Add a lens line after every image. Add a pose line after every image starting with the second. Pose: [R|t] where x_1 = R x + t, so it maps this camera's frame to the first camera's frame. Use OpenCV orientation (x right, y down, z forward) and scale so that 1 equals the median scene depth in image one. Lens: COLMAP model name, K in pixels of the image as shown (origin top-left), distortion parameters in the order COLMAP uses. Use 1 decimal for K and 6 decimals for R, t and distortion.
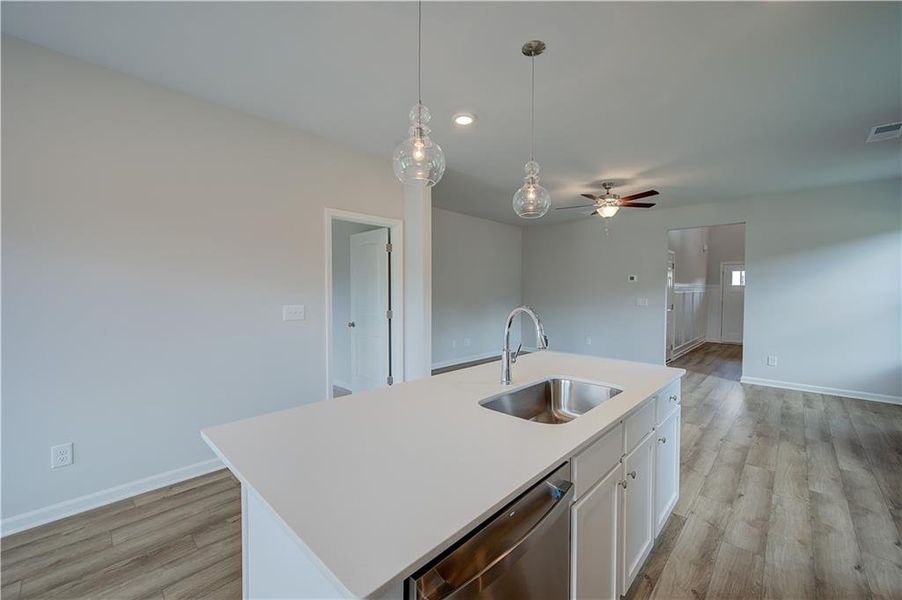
lens RADIAL K [[358.9, 0, 451.0], [0, 358.9, 300.0], [0, 0, 1]] dist [-0.000842, -0.000186]
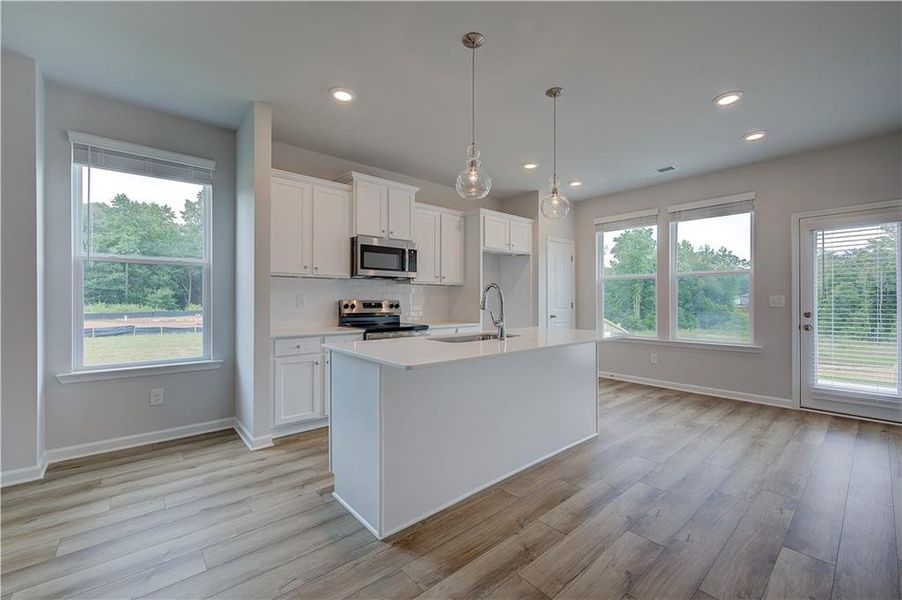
lens RADIAL K [[372.7, 0, 451.0], [0, 372.7, 300.0], [0, 0, 1]] dist [-0.002373, -0.000069]
pose [[-0.995916, -0.004340, 0.090178, 0.133385], [-0.001744, 0.999582, 0.028851, 0.023791], [-0.090265, 0.028576, -0.995508, 1.483969]]
